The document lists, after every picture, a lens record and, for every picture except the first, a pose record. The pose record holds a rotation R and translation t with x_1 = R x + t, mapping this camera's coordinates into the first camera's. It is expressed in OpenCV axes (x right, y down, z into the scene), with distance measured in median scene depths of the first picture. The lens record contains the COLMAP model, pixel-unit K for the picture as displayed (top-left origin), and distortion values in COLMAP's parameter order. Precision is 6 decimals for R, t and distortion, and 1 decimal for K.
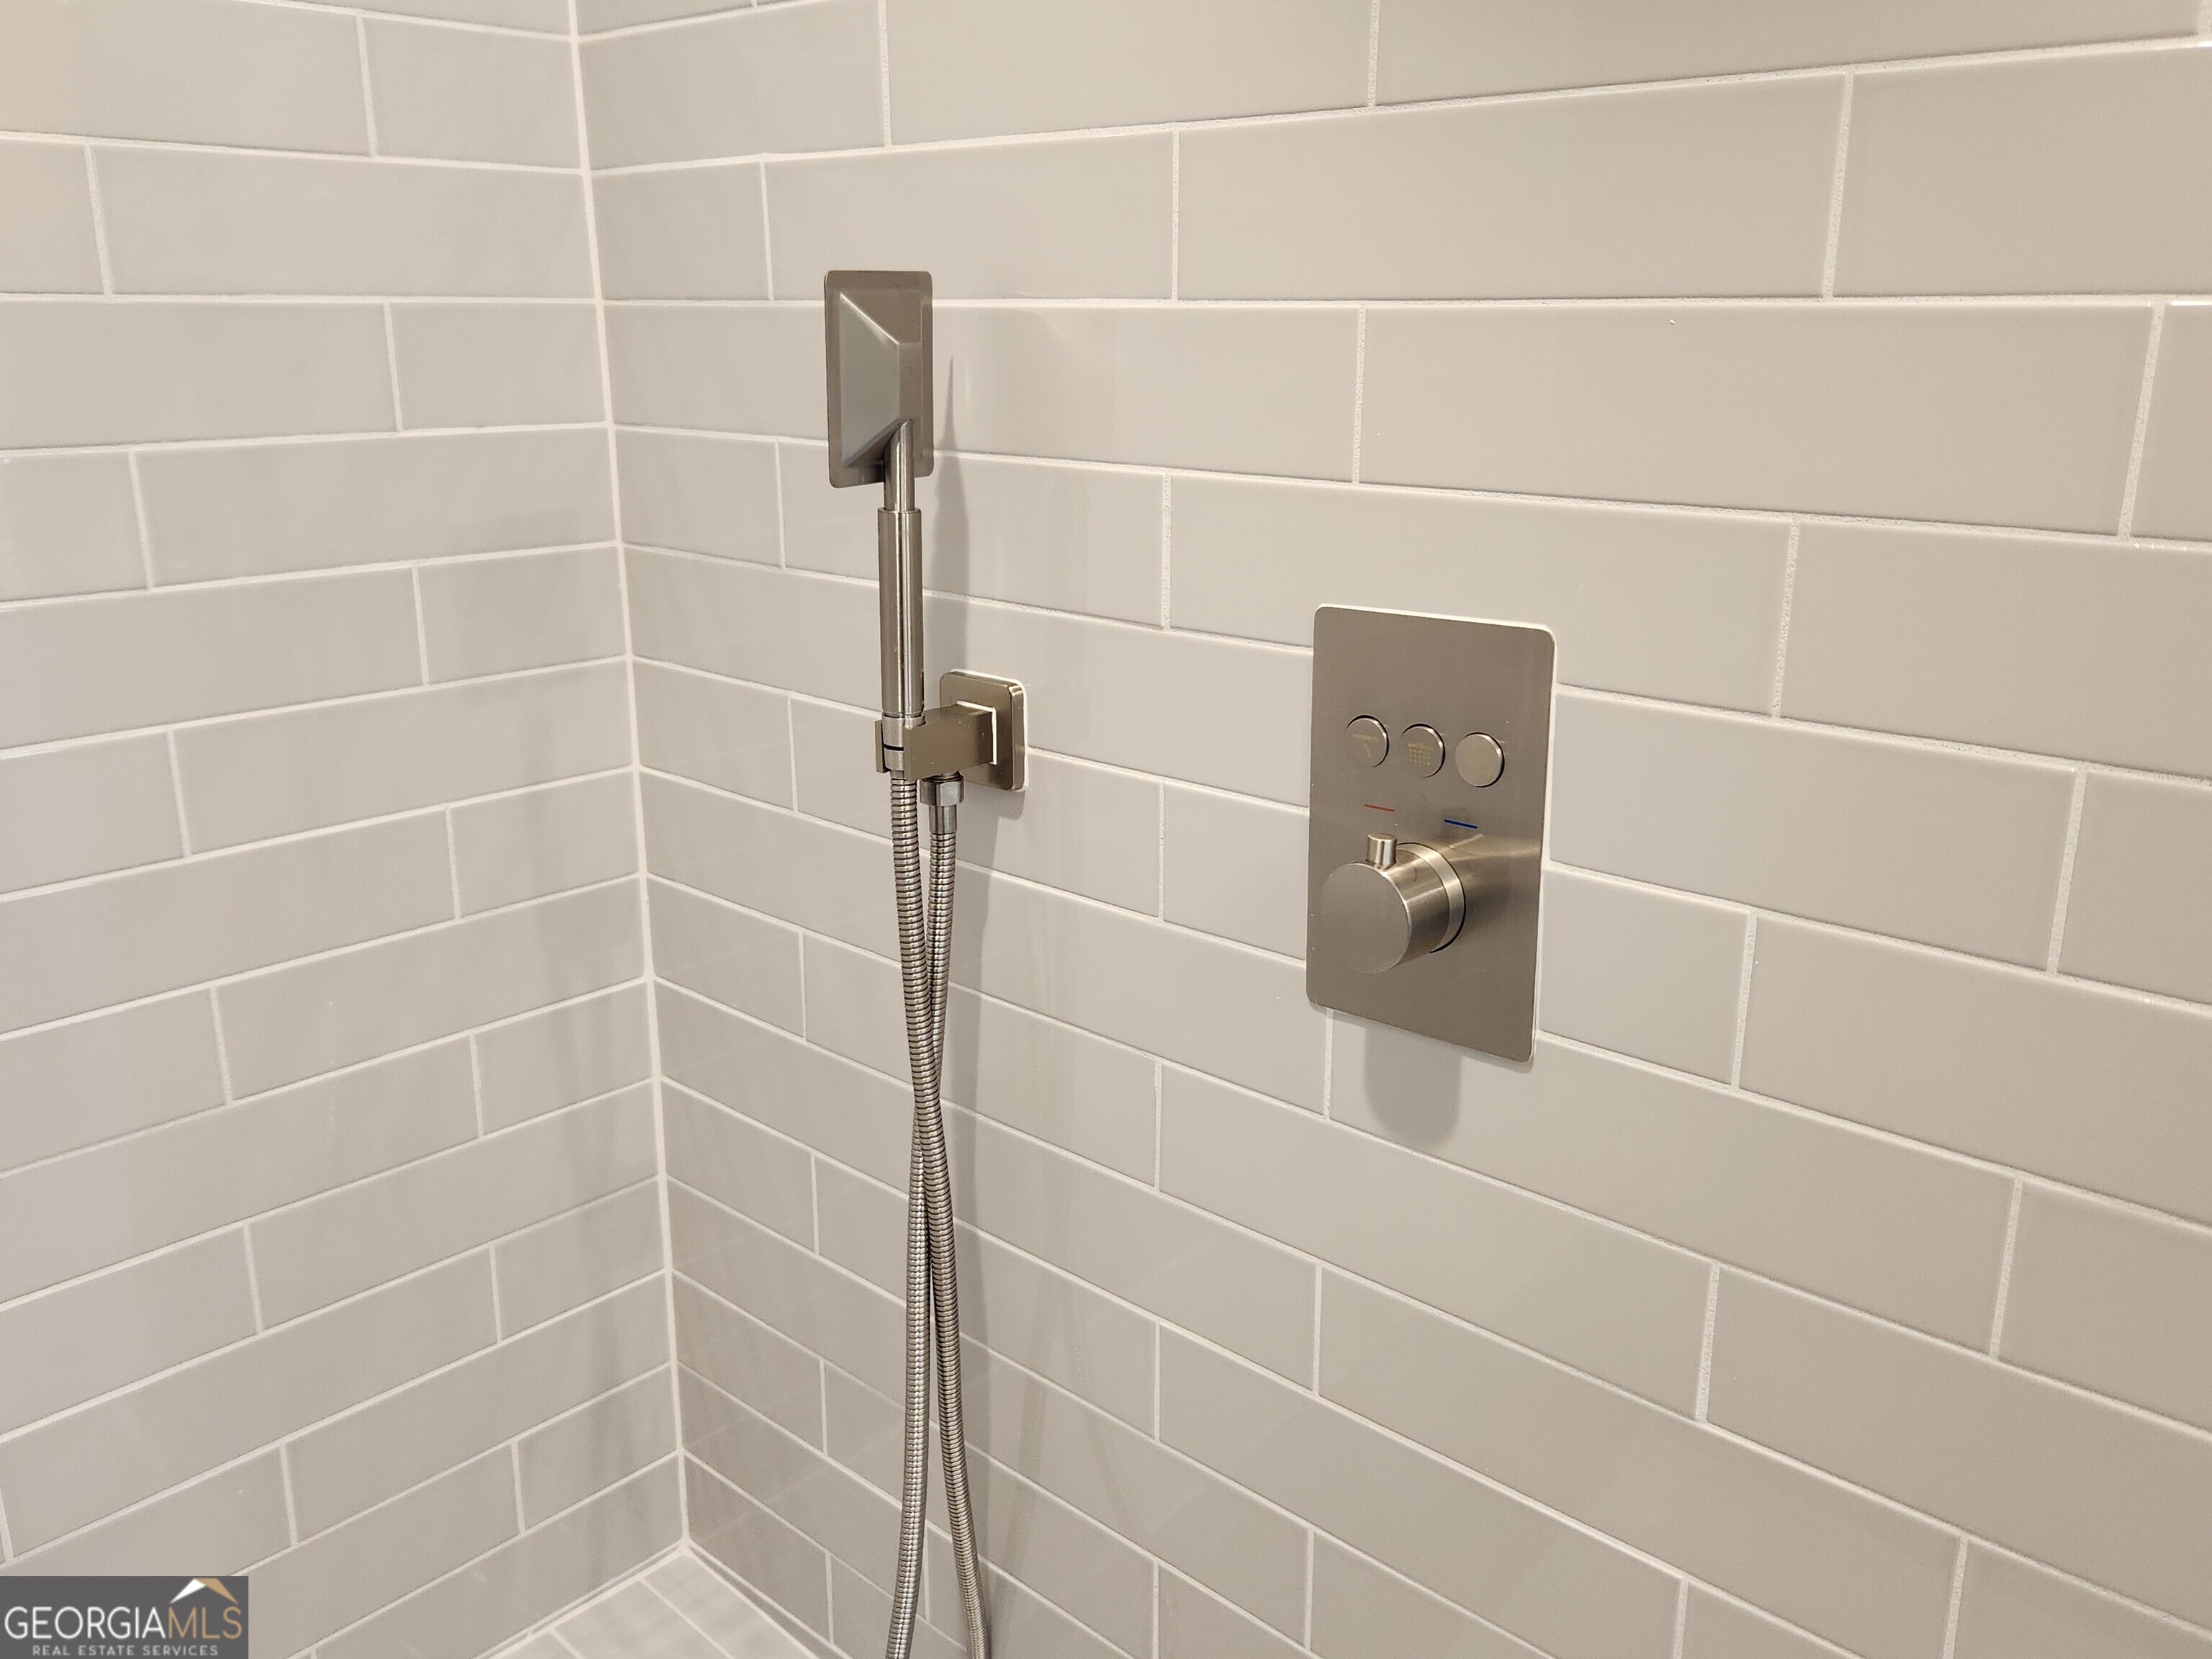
lens RADIAL K [[1831.1, 0, 1099.3], [0, 1831.1, 832.4], [0, 0, 1]] dist [0.055475, -0.052055]
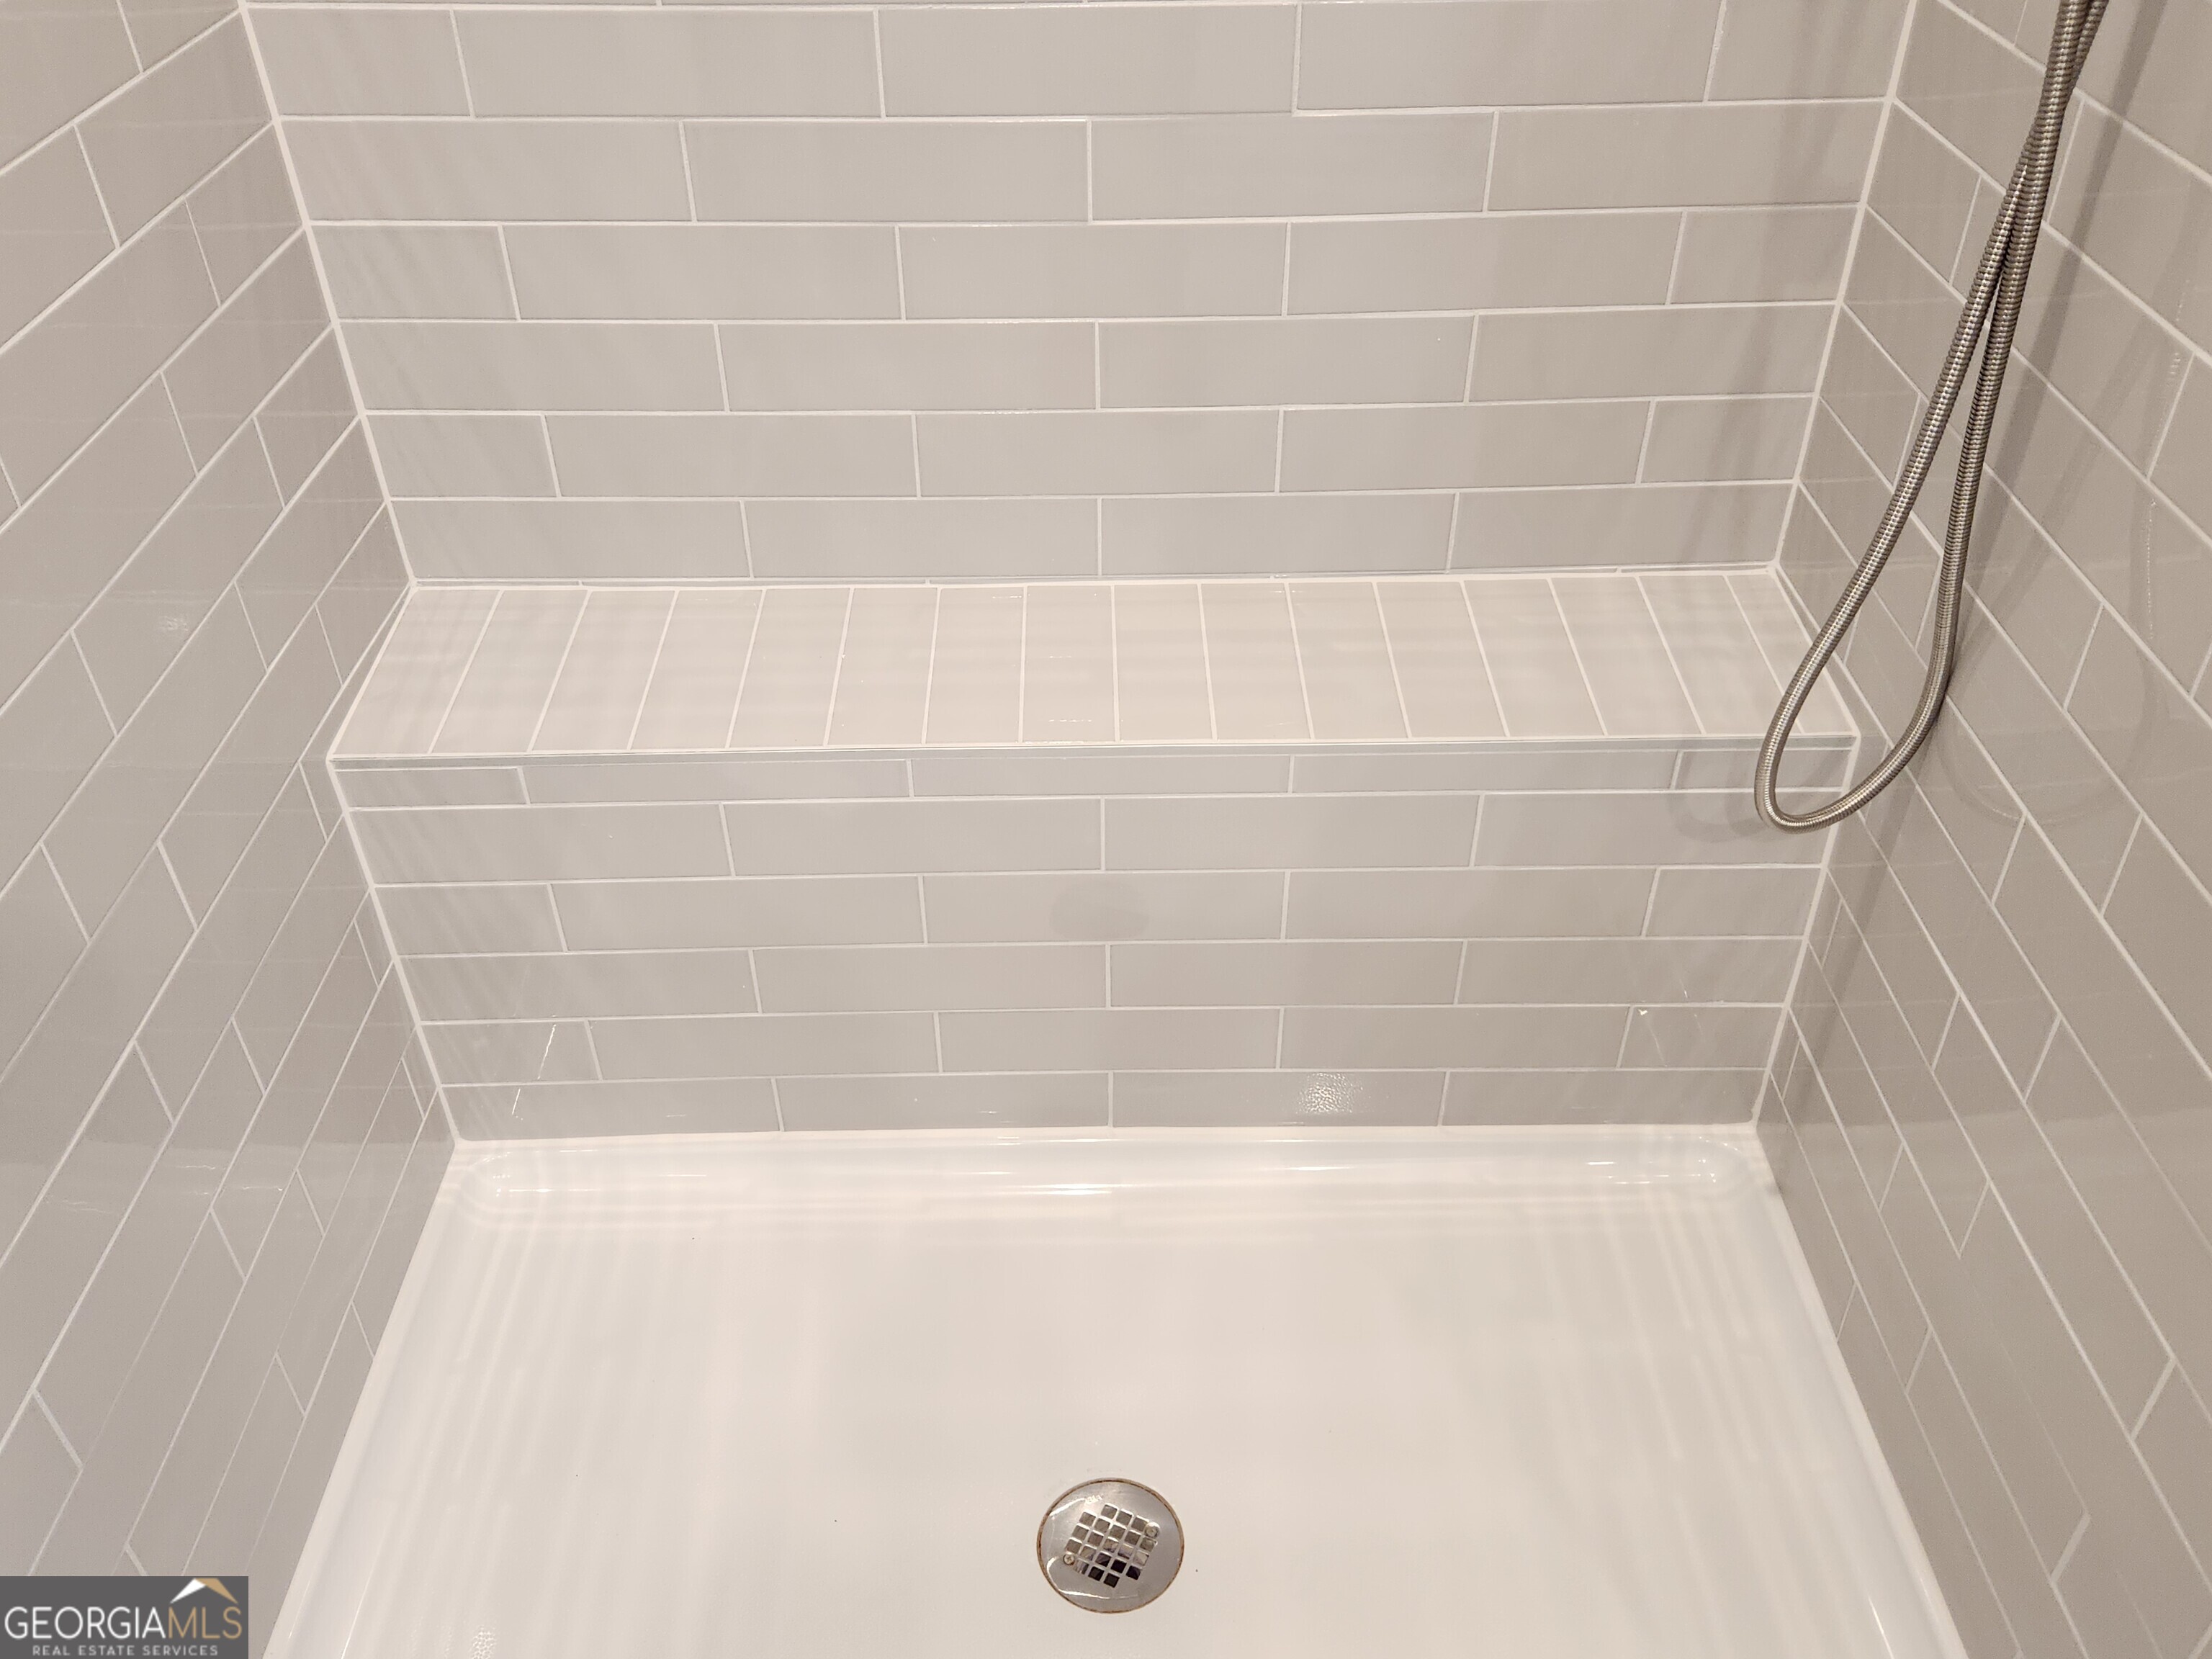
lens RADIAL K [[1831.1, 0, 1087.3], [0, 1831.1, 866.3], [0, 0, 1]] dist [0.055475, -0.052055]
pose [[0.682991, 0.437397, -0.584984, 0.250871], [-0.184679, 0.878267, 0.441067, 0.138137], [0.706694, -0.193210, 0.680627, -0.108361]]
